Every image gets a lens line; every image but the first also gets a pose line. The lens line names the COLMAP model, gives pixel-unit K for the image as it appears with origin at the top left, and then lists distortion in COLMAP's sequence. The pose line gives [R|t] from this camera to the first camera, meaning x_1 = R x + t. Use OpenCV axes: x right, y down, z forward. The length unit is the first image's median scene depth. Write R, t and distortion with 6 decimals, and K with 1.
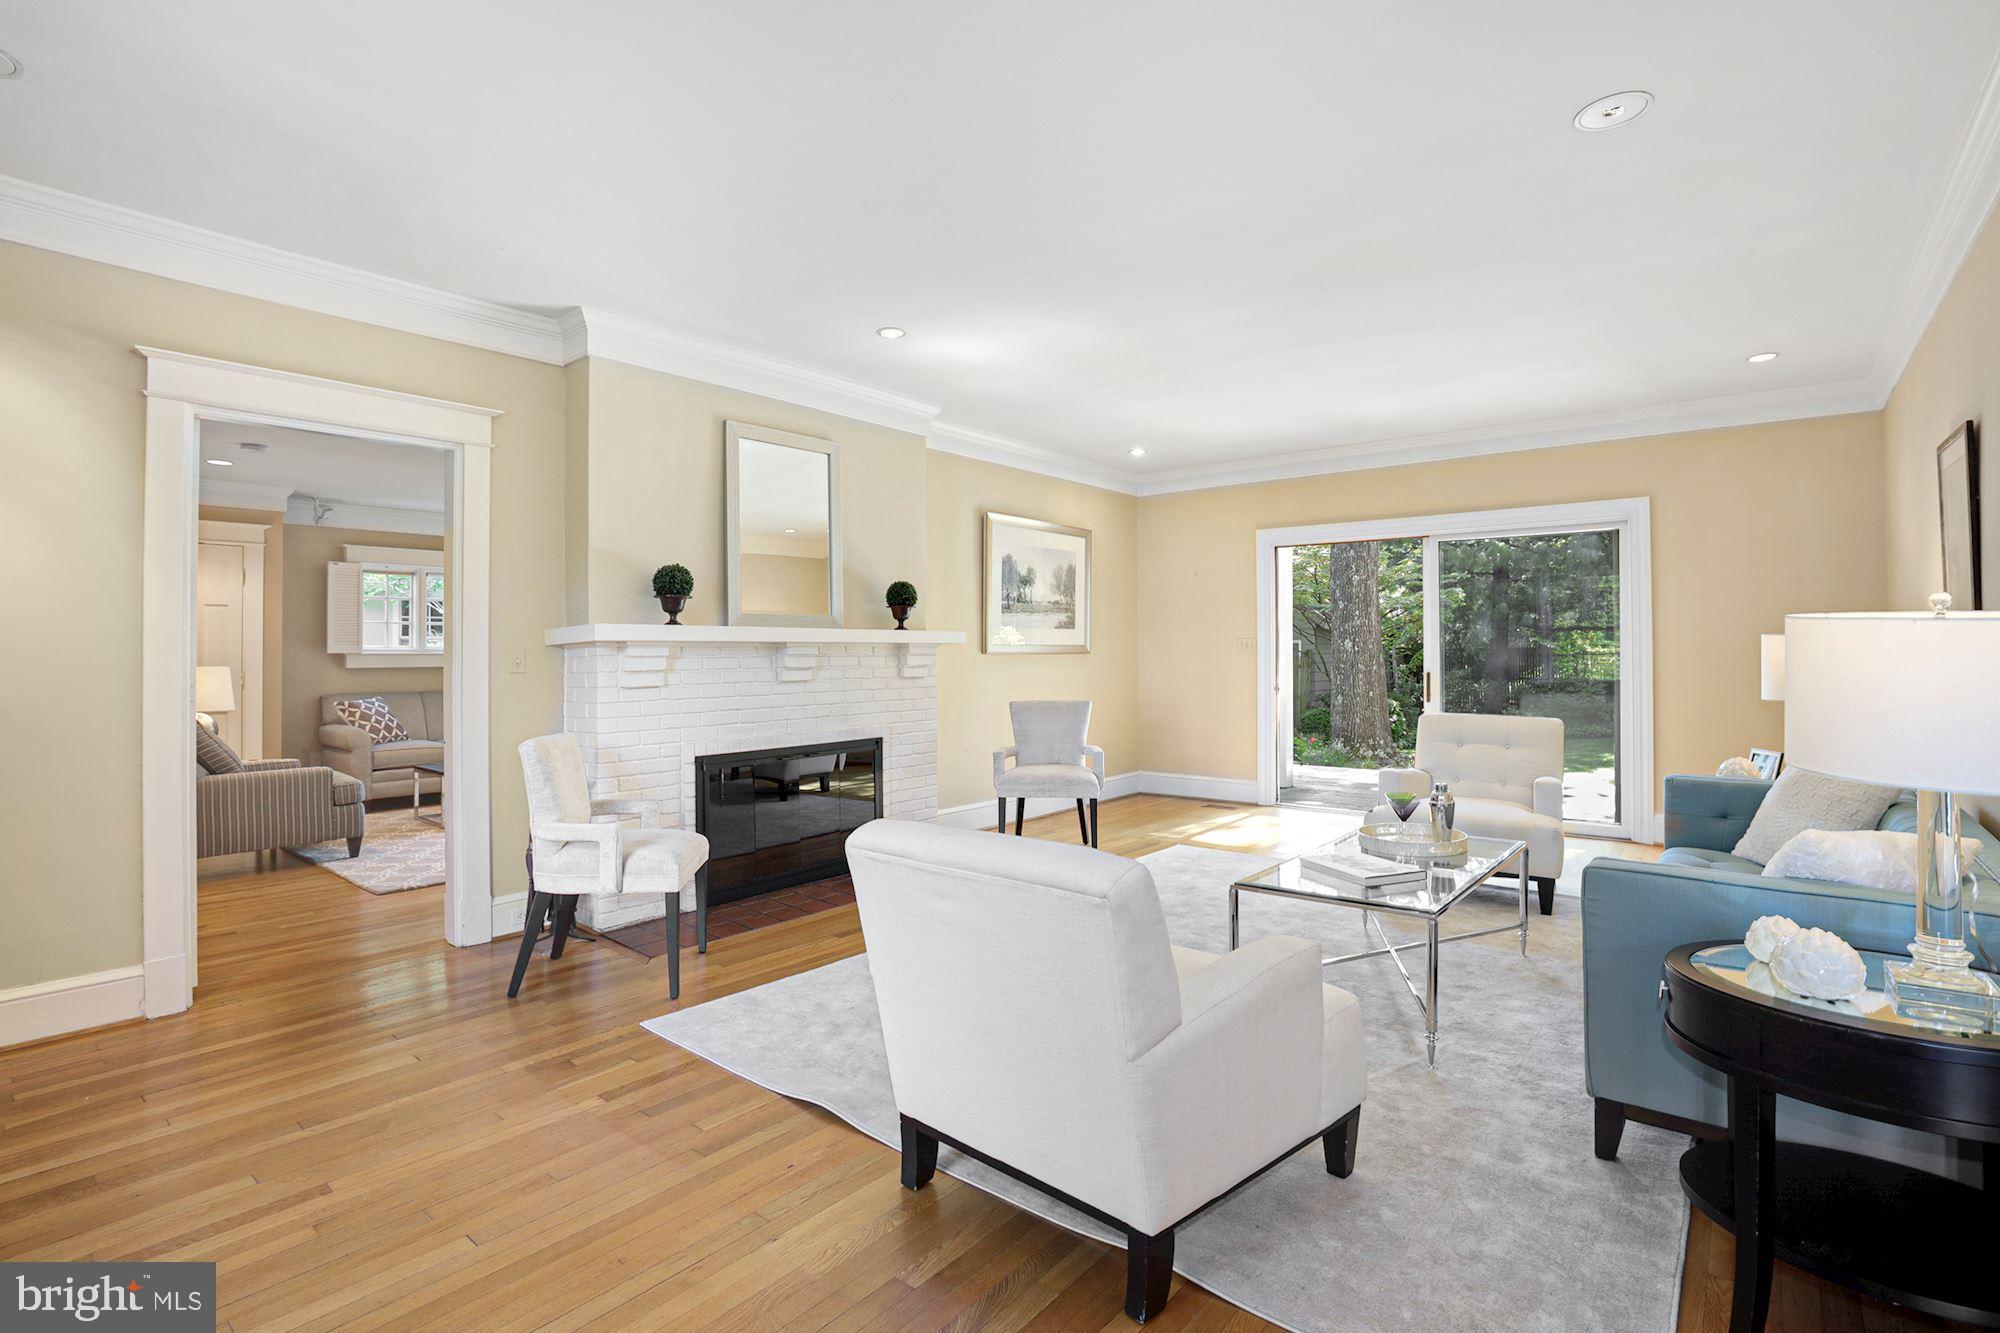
lens RADIAL K [[944.1, 0, 1002.2], [0, 944.1, 656.6], [0, 0, 1]] dist [-0.004994, 0.000198]
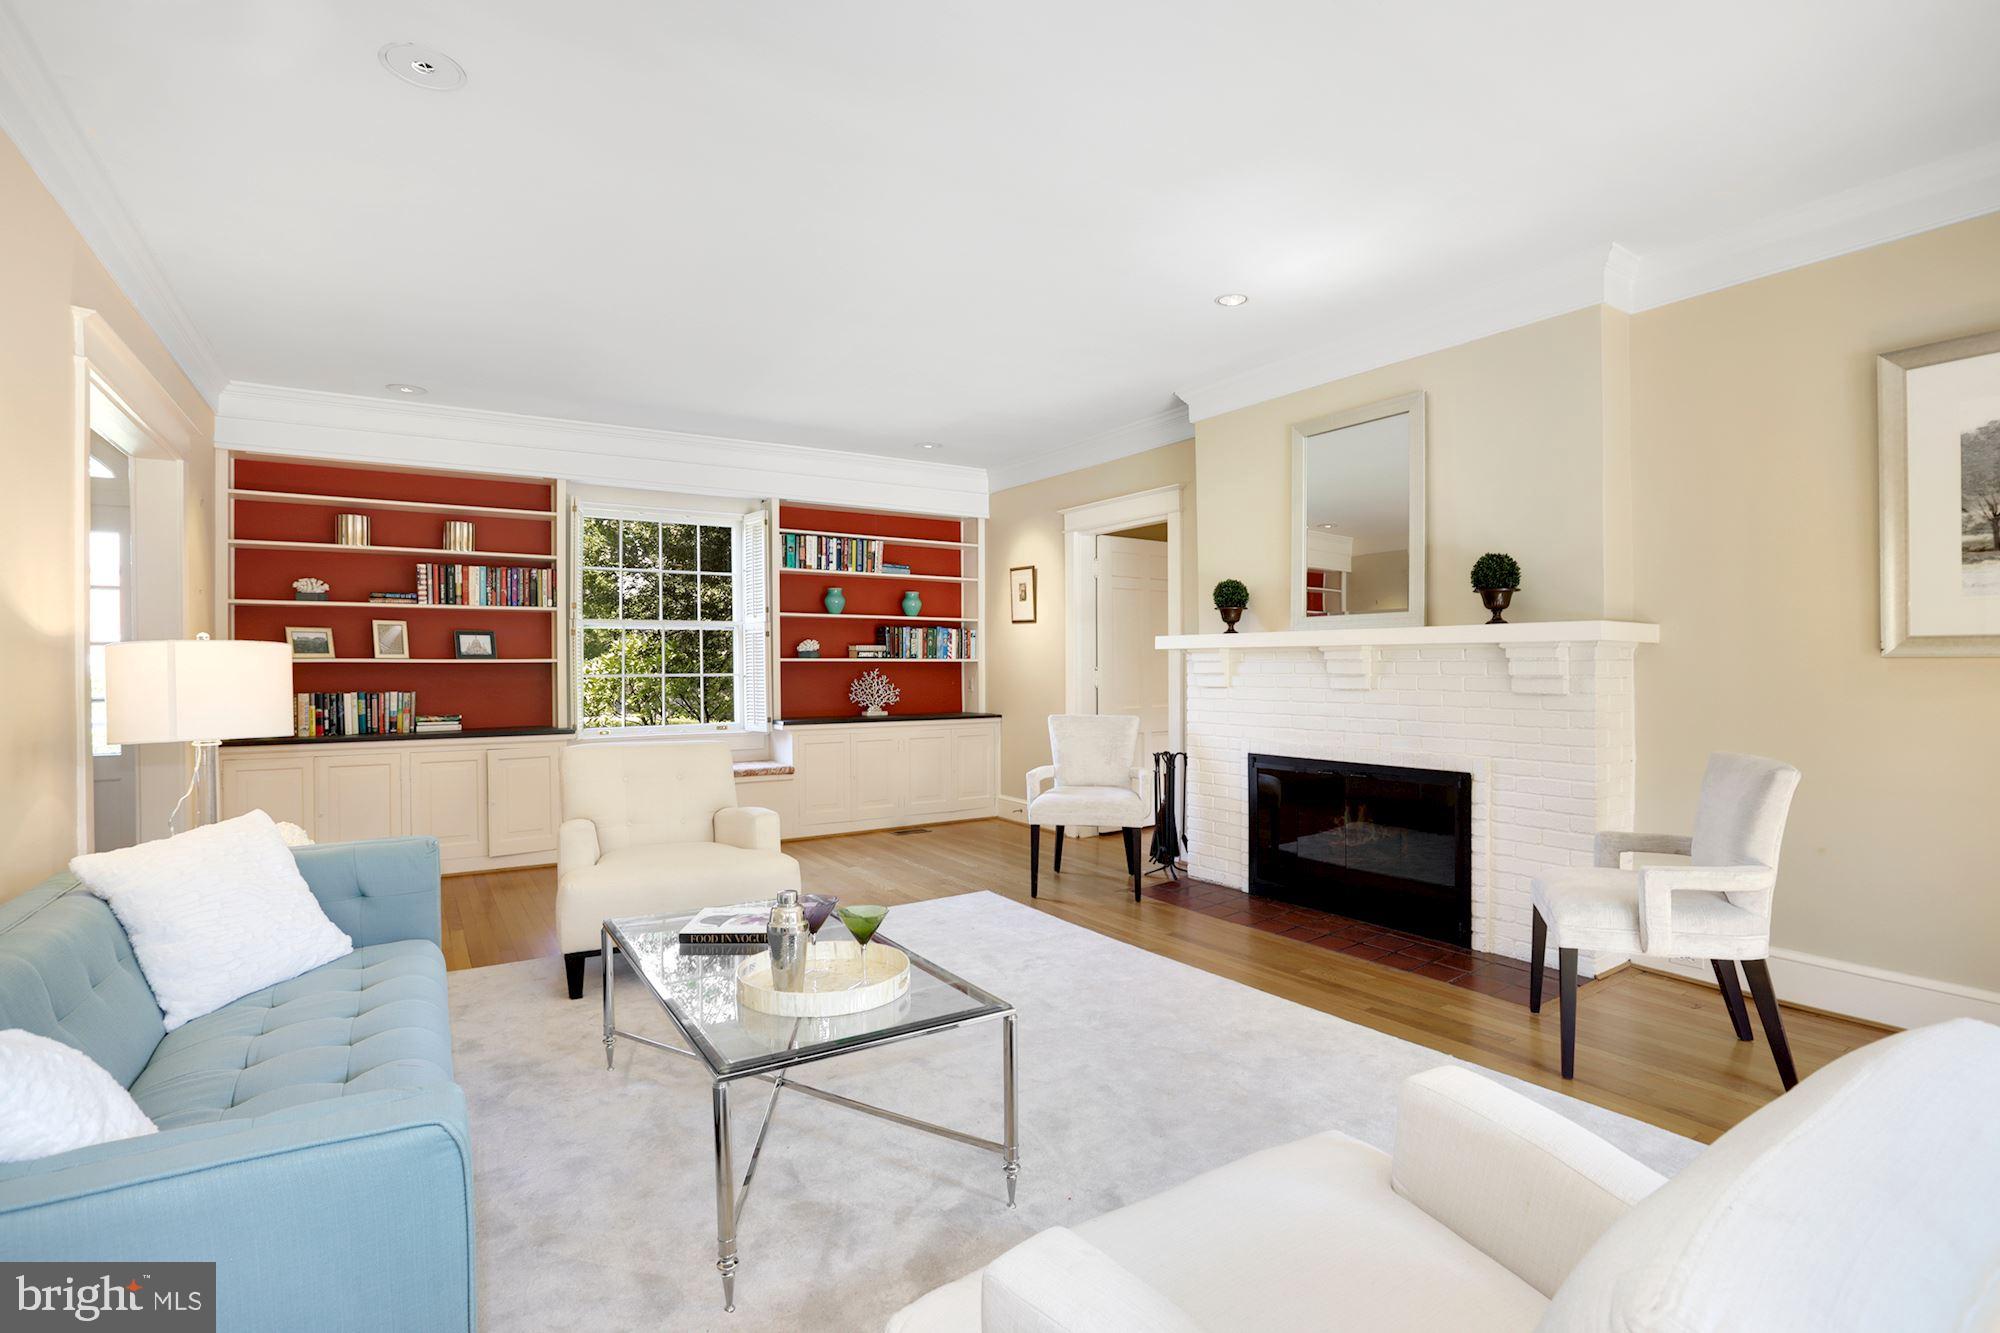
lens RADIAL K [[944.1, 0, 993.4], [0, 944.1, 665.9], [0, 0, 1]] dist [-0.004994, 0.000198]
pose [[-0.292709, 0.013943, -0.956100, 0.823148], [0.006279, 0.999900, 0.012659, -0.010797], [0.956181, -0.002298, -0.292767, 1.058883]]
